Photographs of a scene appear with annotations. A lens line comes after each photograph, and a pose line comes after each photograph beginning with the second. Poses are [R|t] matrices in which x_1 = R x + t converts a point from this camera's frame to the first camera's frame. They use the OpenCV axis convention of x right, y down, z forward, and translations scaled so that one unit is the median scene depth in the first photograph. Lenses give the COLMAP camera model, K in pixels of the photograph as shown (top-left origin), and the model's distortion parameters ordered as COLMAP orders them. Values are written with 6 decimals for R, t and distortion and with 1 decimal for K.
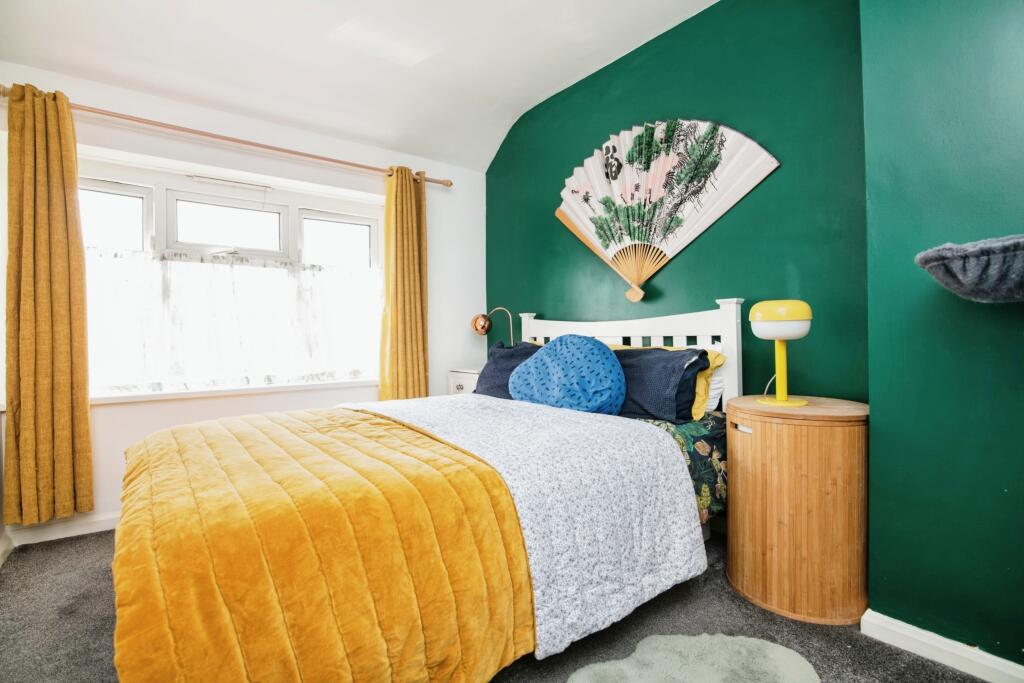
lens RADIAL K [[476.7, 0, 511.6], [0, 476.7, 336.8], [0, 0, 1]] dist [-0.012218, 0.000265]
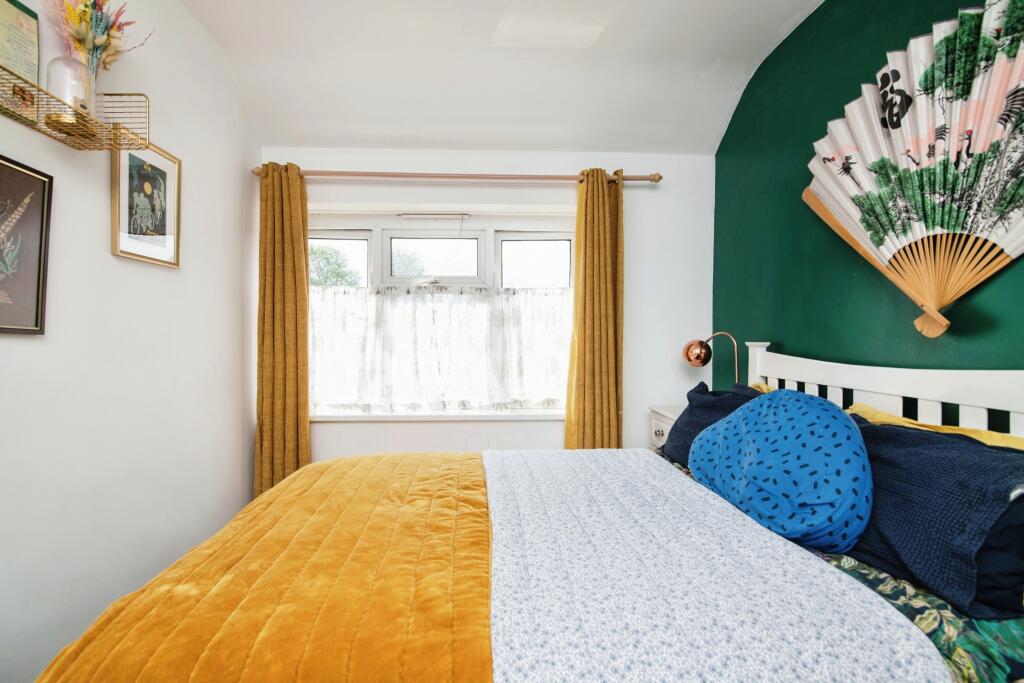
lens RADIAL K [[472.6, 0, 510.7], [0, 472.6, 345.9], [0, 0, 1]] dist [-0.015130, -0.000077]
pose [[0.823558, 0.023559, -0.566742, 0.158153], [-0.011605, 0.999628, 0.024690, -0.069440], [0.567113, -0.013757, 0.823525, 0.253037]]
